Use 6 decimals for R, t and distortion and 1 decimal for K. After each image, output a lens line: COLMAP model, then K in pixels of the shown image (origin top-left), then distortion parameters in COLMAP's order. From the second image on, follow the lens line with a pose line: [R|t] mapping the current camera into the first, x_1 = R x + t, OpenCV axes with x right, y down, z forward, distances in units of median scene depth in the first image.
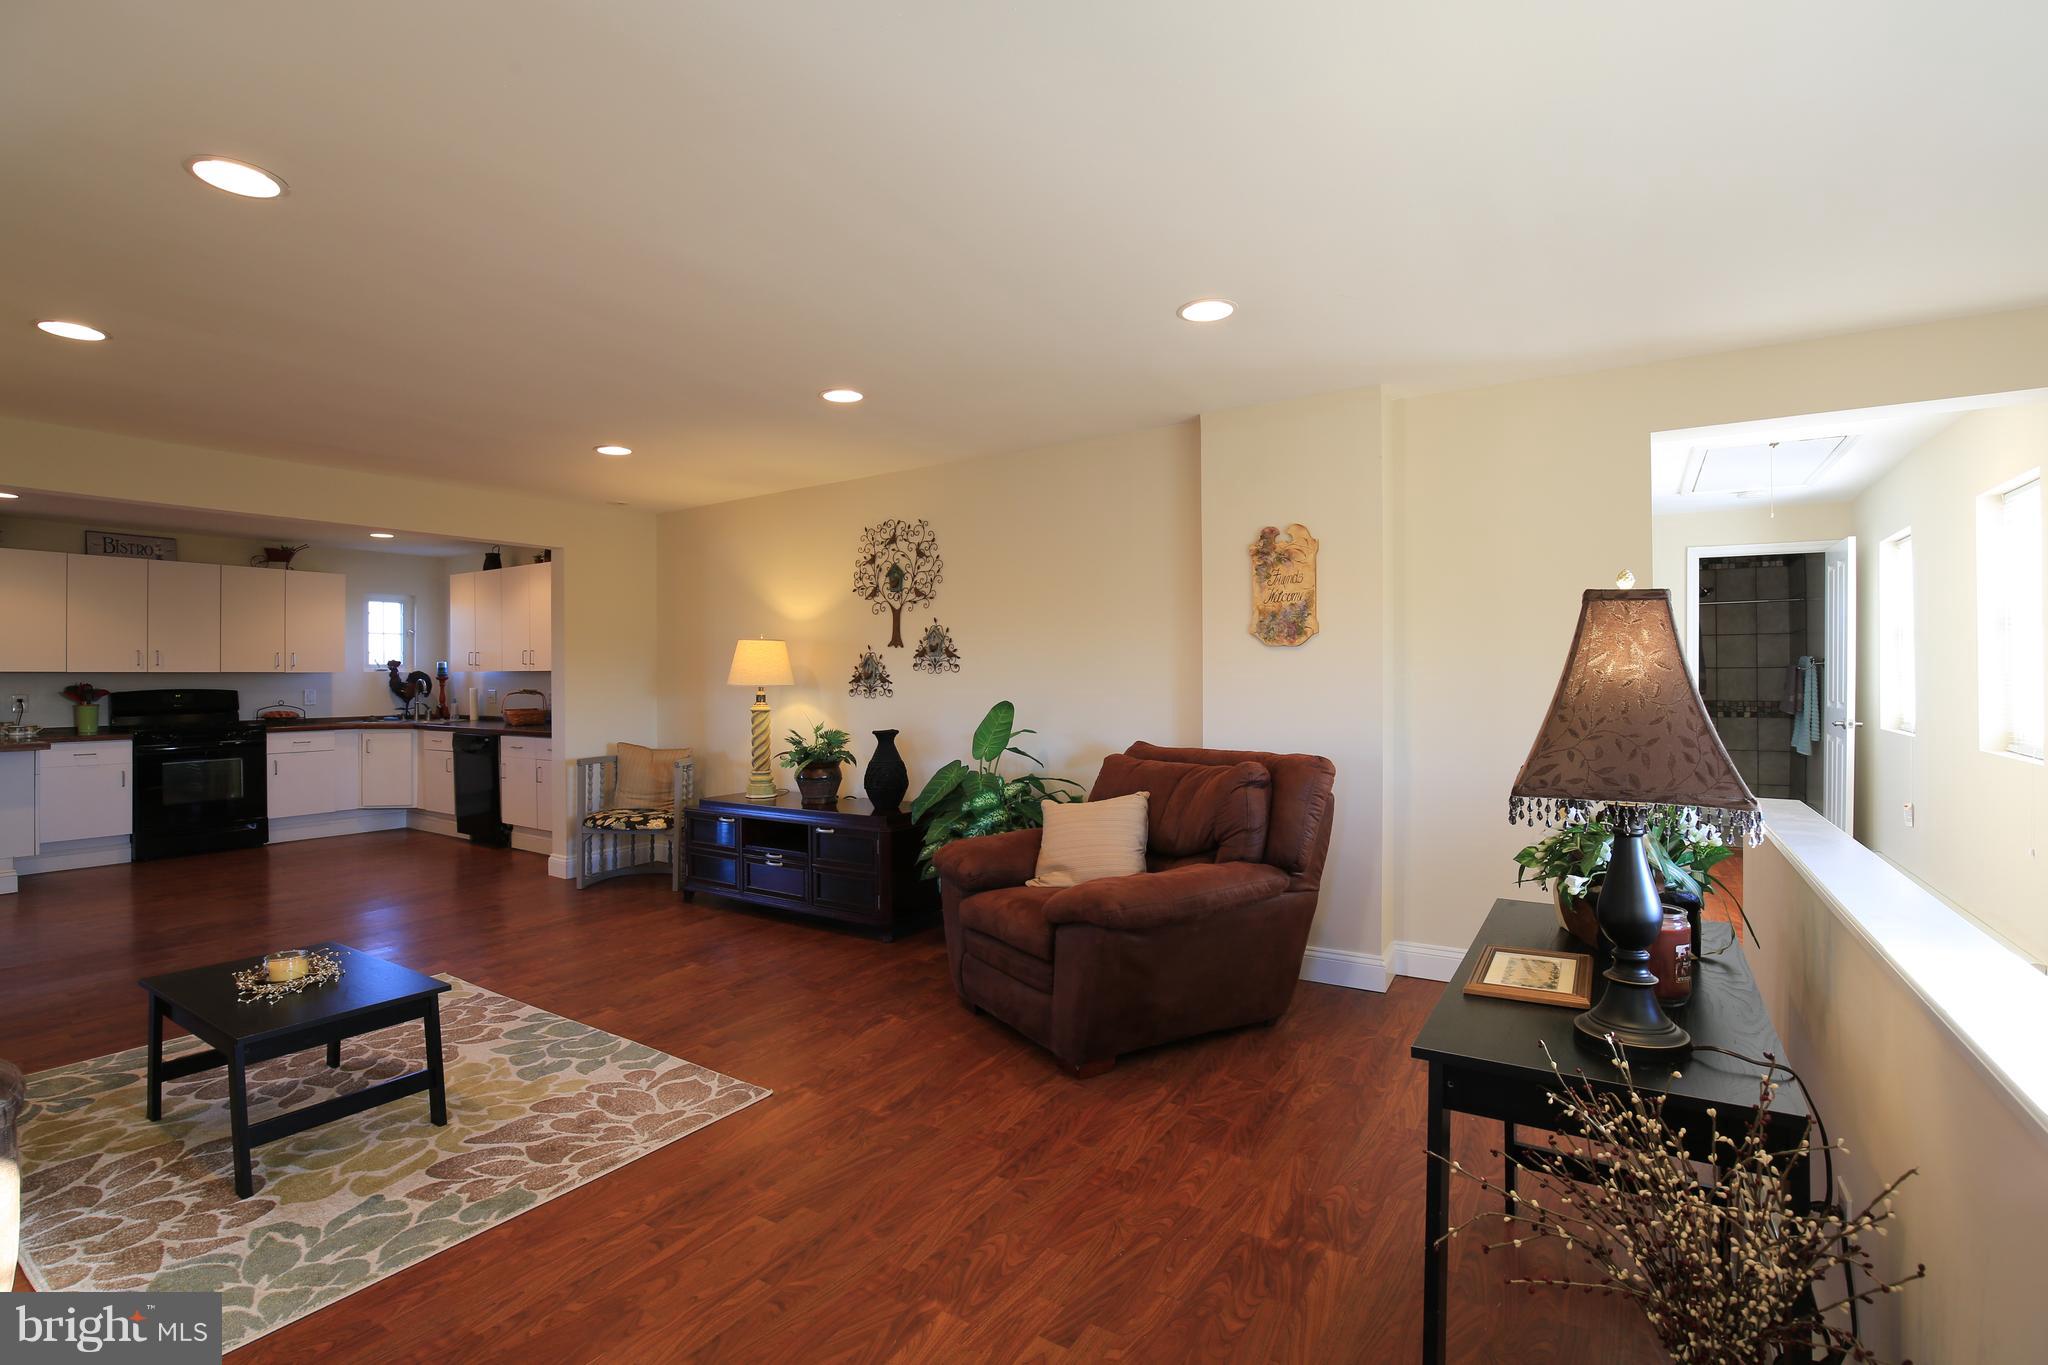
lens RADIAL K [[937.6, 0, 1028.2], [0, 937.6, 672.4], [0, 0, 1]] dist [-0.036193, 0.006290]
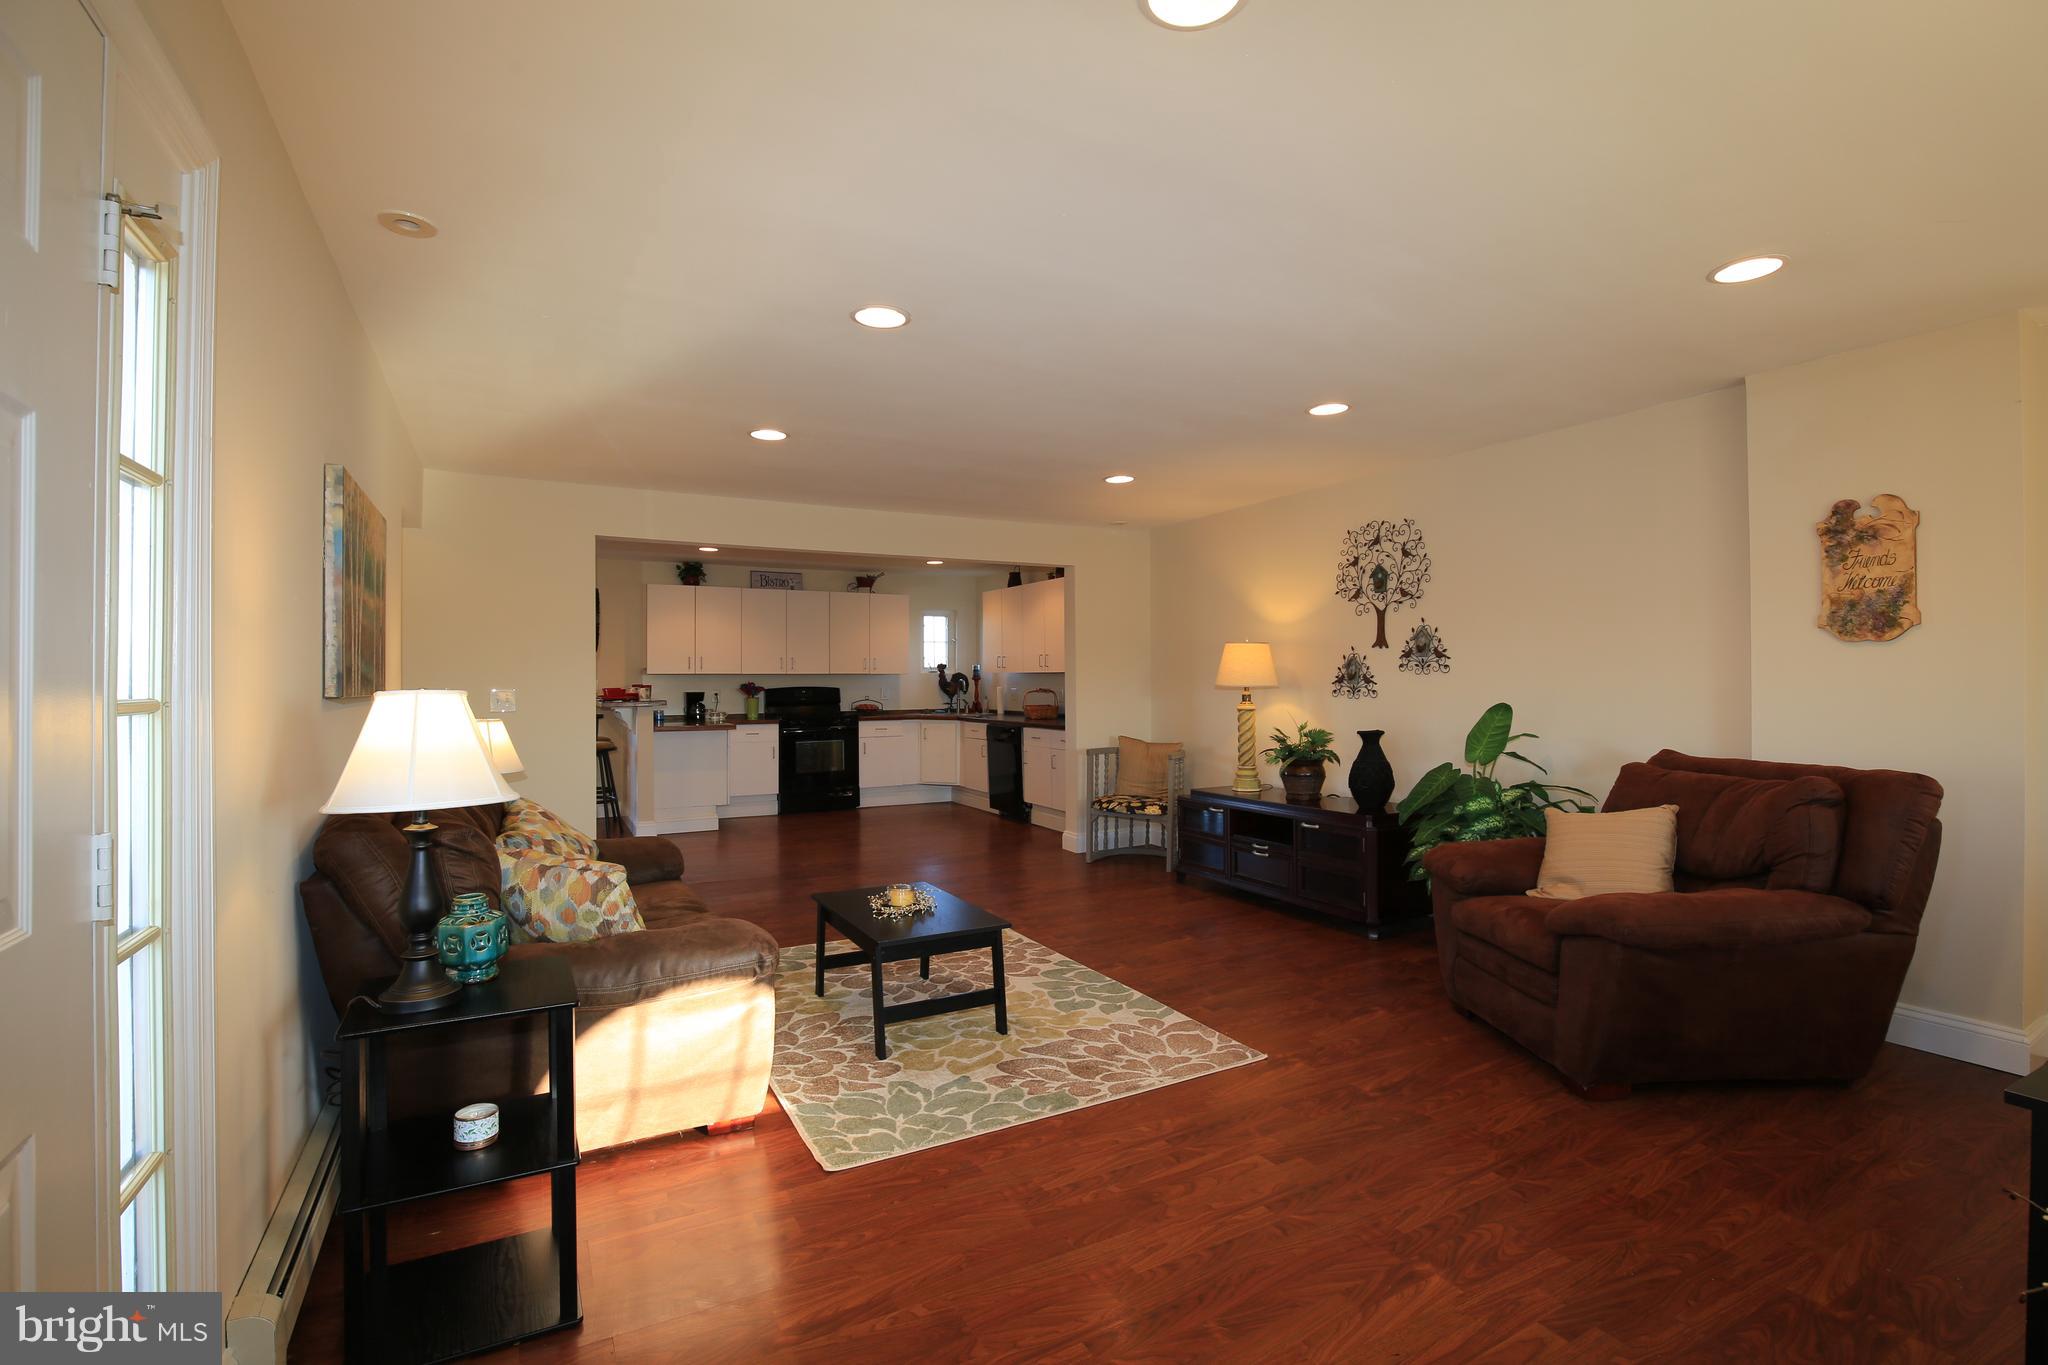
lens RADIAL K [[936.6, 0, 1028.3], [0, 936.6, 670.3], [0, 0, 1]] dist [-0.037741, 0.008025]
pose [[0.880719, -0.003445, -0.473627, -0.001631], [0.002418, 0.999993, -0.002777, -0.001475], [0.473633, 0.001301, 0.880721, -0.066486]]
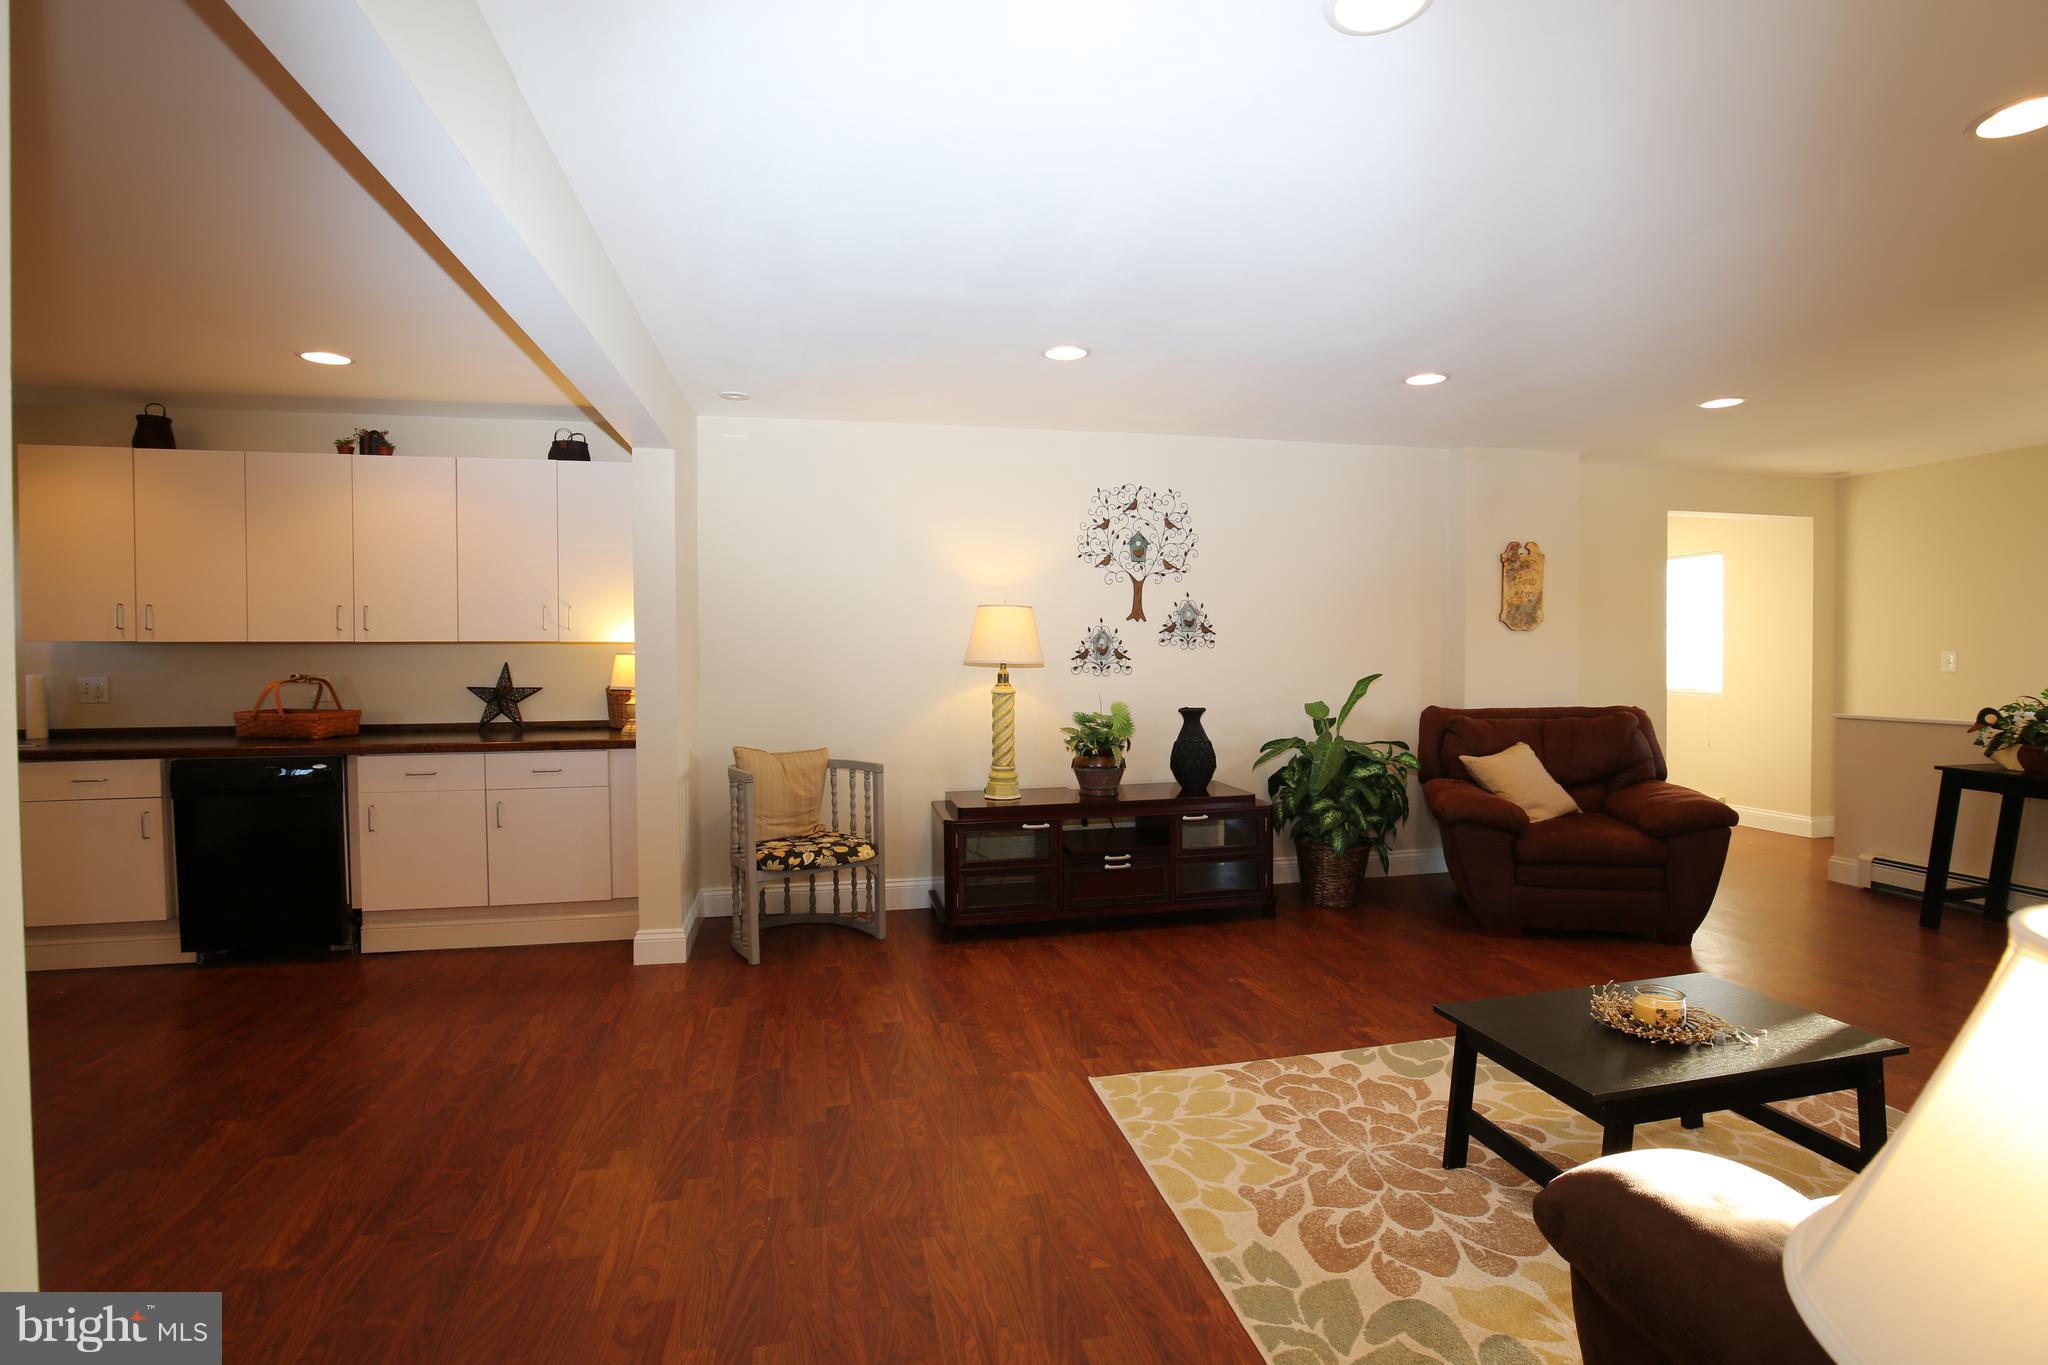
lens RADIAL K [[936.6, 0, 1028.3], [0, 936.6, 670.3], [0, 0, 1]] dist [-0.037741, 0.008025]
pose [[0.701980, -0.006529, 0.712166, -1.068710], [-0.002271, 0.999932, 0.011406, 0.014255], [-0.712193, -0.009624, 0.701918, 0.507623]]
